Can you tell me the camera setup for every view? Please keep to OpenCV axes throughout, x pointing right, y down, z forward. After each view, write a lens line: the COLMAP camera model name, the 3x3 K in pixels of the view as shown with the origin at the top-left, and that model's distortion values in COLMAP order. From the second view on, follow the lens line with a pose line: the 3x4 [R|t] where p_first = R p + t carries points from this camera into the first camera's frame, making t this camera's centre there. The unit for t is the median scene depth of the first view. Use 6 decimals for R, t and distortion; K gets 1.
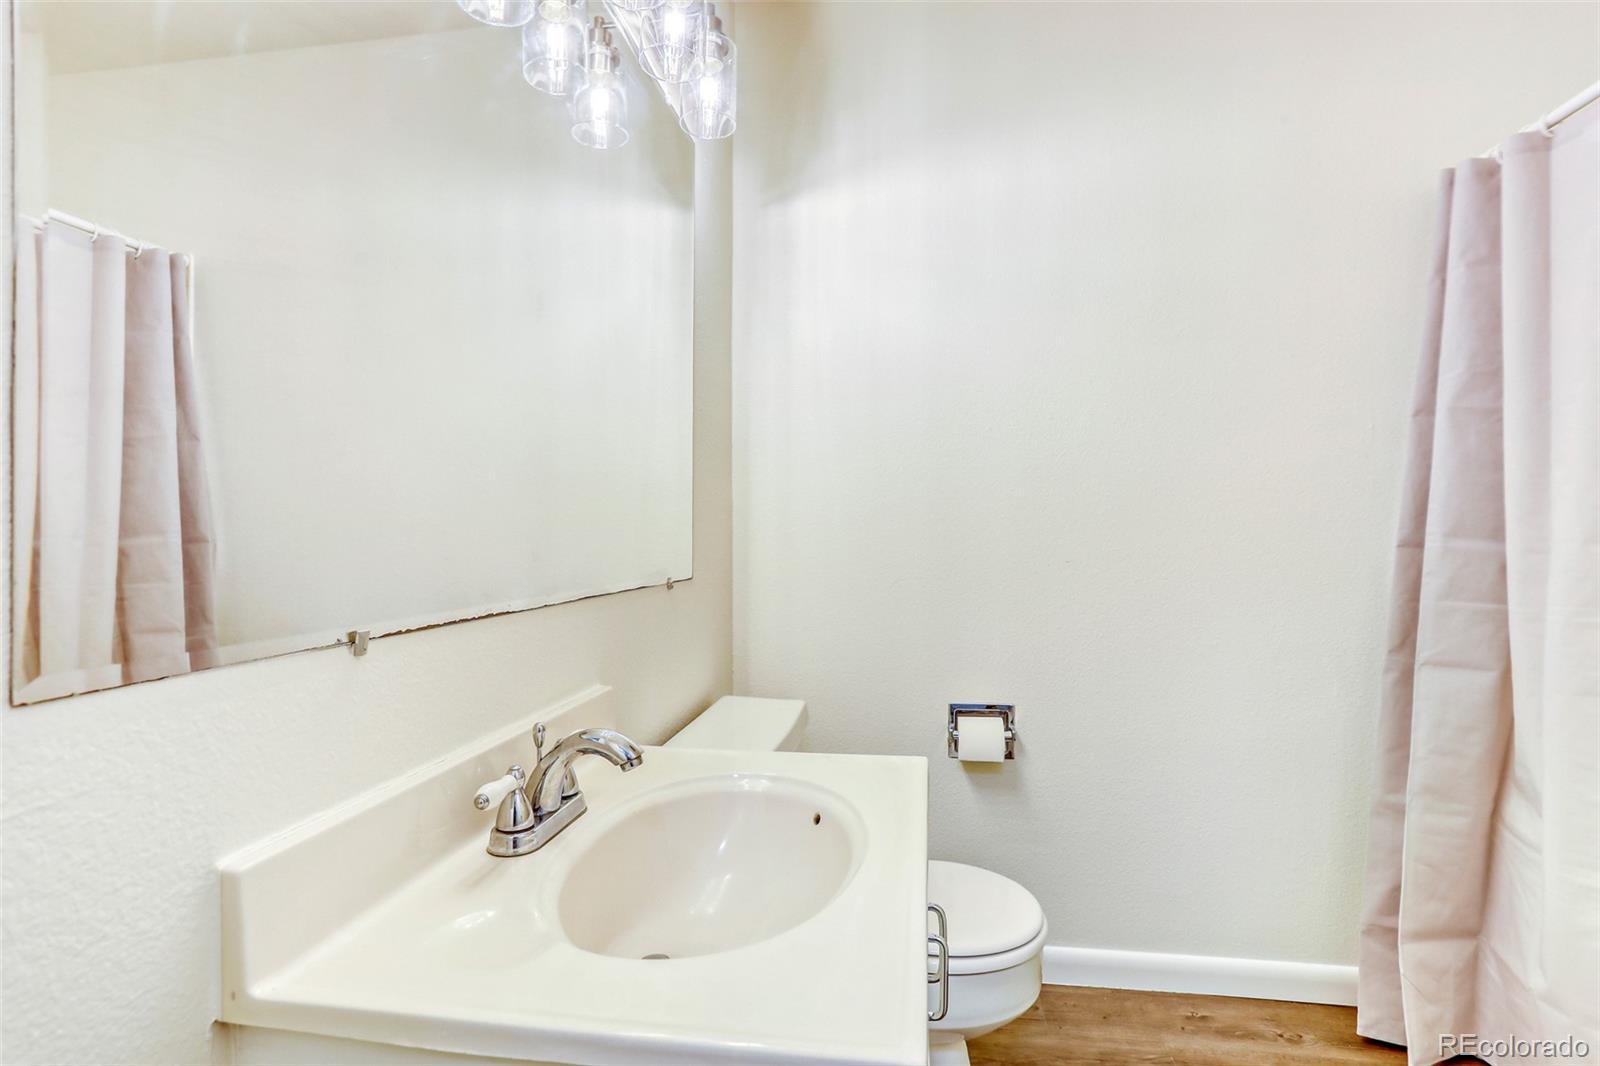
lens RADIAL K [[780.3, 0, 802.8], [0, 780.3, 521.0], [0, 0, 1]] dist [-0.052350, 0.025724]
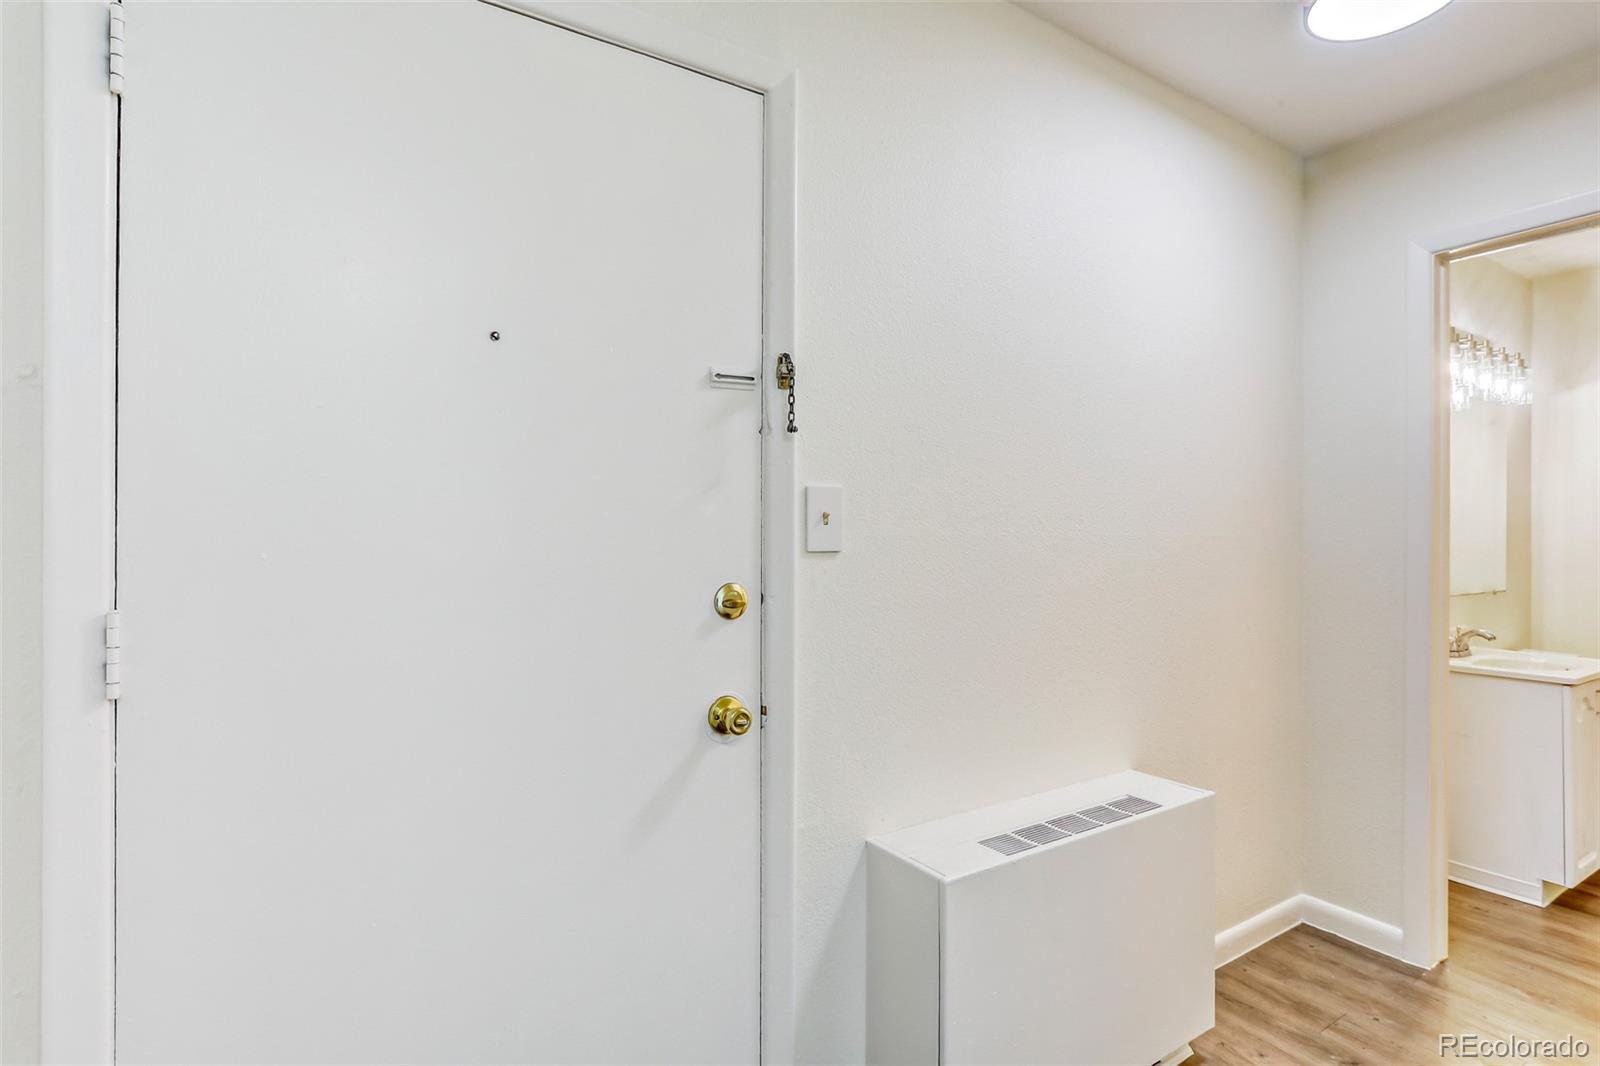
lens RADIAL K [[780.3, 0, 802.8], [0, 780.3, 521.0], [0, 0, 1]] dist [-0.052350, 0.025724]
pose [[0.643511, 0.000006, -0.765437, 0.251803], [0.013392, 0.999847, 0.011267, -0.194424], [0.765320, -0.017501, 0.643412, -2.141548]]
